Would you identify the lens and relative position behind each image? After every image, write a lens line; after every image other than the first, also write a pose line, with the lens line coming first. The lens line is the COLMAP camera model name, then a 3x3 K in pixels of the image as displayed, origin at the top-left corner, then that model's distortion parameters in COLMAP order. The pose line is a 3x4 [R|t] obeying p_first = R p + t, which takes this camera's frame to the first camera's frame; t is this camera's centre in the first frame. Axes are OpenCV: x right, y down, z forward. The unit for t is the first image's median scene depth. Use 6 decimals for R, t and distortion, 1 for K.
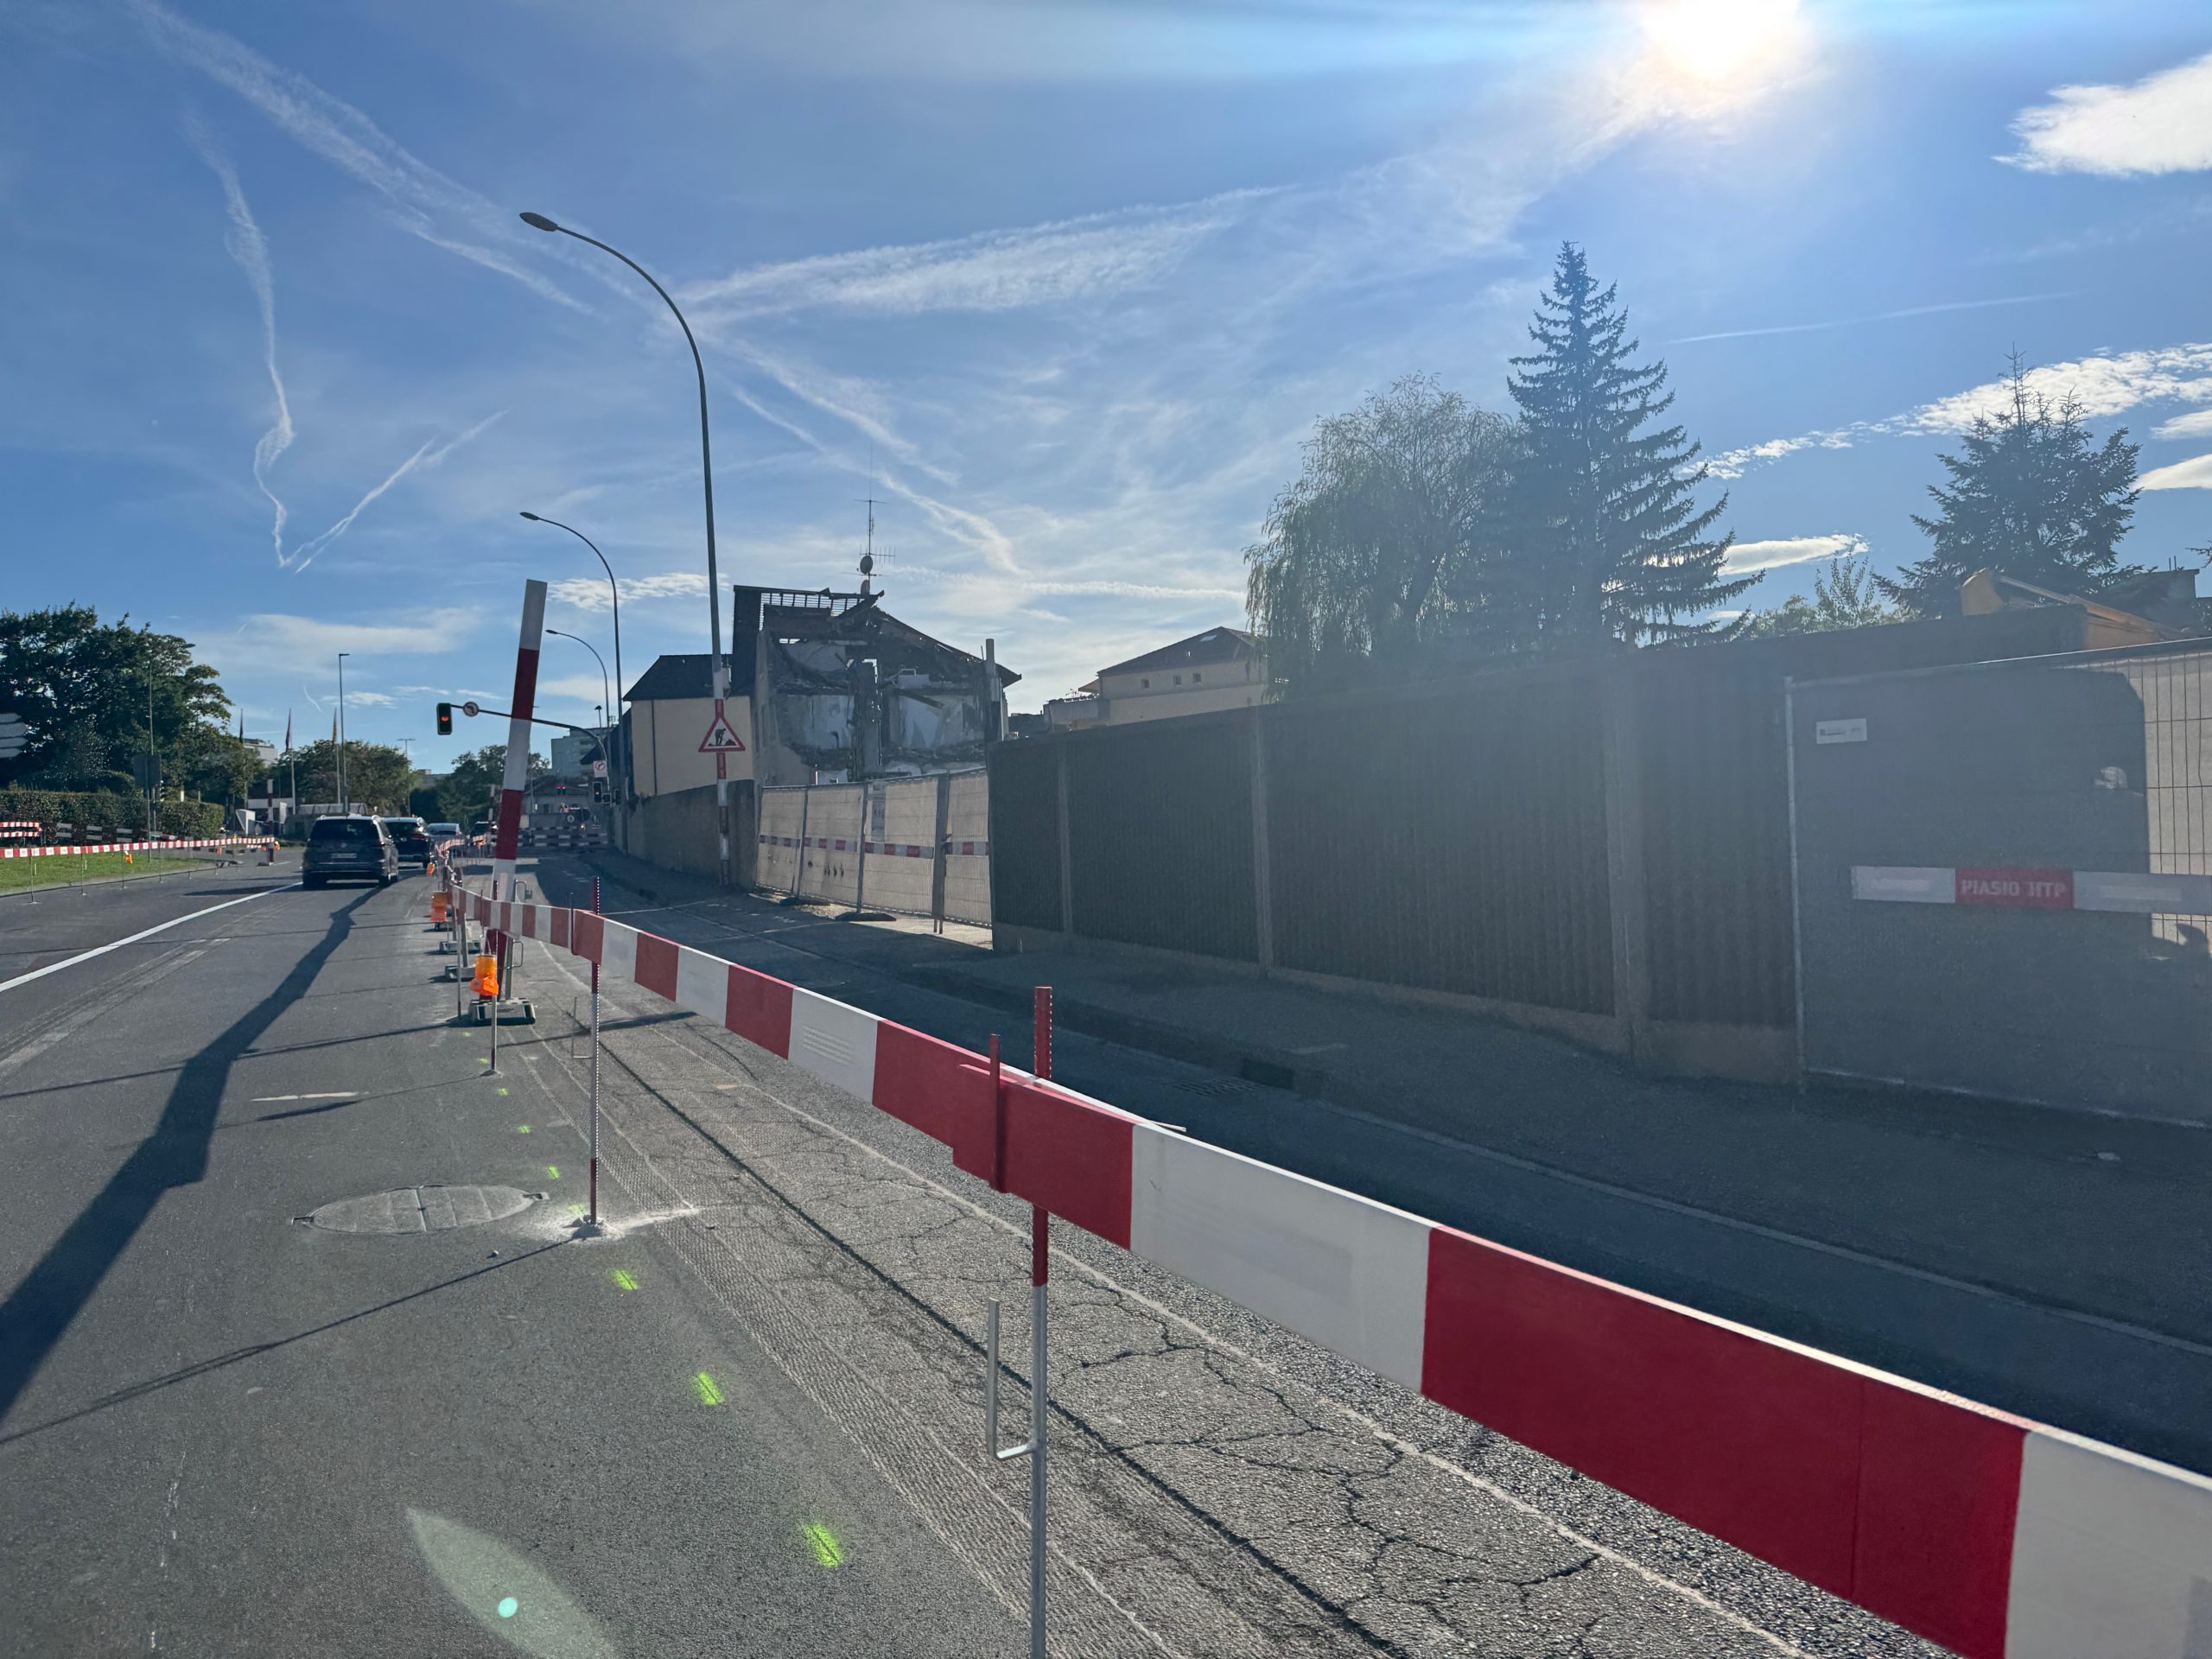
lens RADIAL K [[1532.7, 0, 1102.5], [0, 1532.7, 851.5], [0, 0, 1]] dist [0.066760, -0.082368]
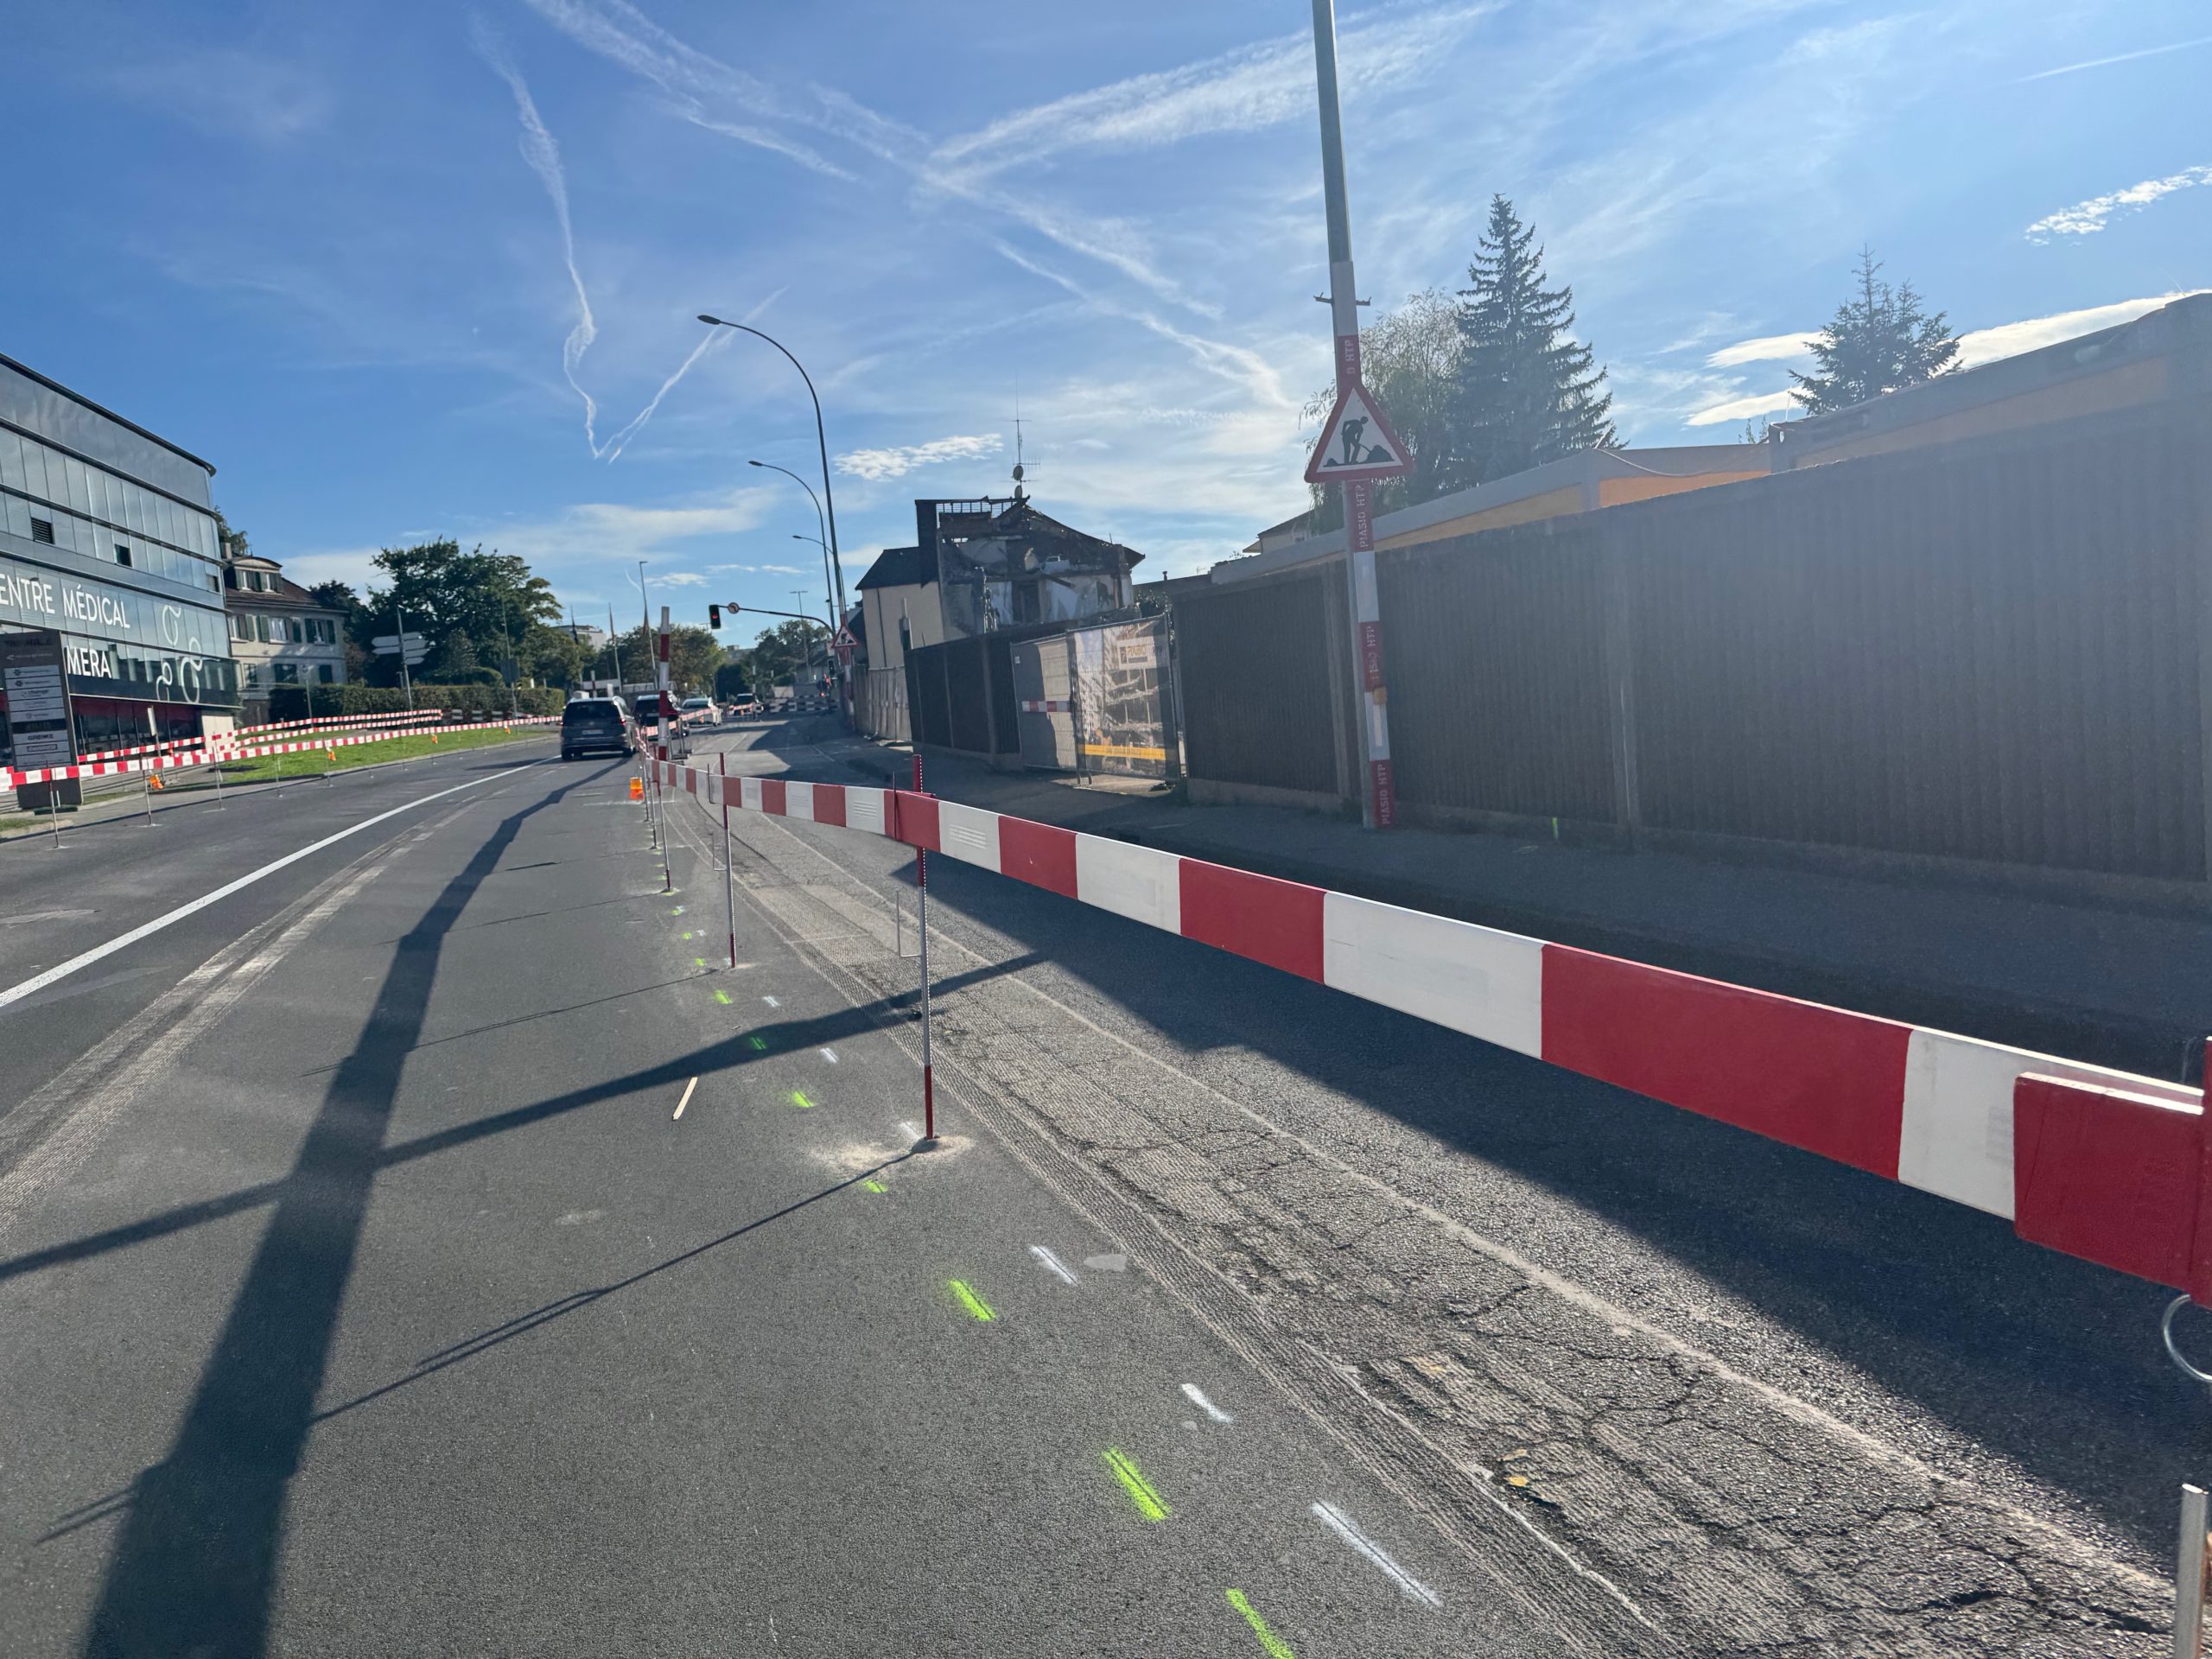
lens RADIAL K [[1527.9, 0, 1117.2], [0, 1527.9, 830.3], [0, 0, 1]] dist [0.088225, -0.140739]
pose [[0.983718, -0.036363, -0.176004, 0.120385], [0.051577, 0.995243, 0.082654, 0.002591], [0.172161, -0.090386, 0.980913, -0.209679]]
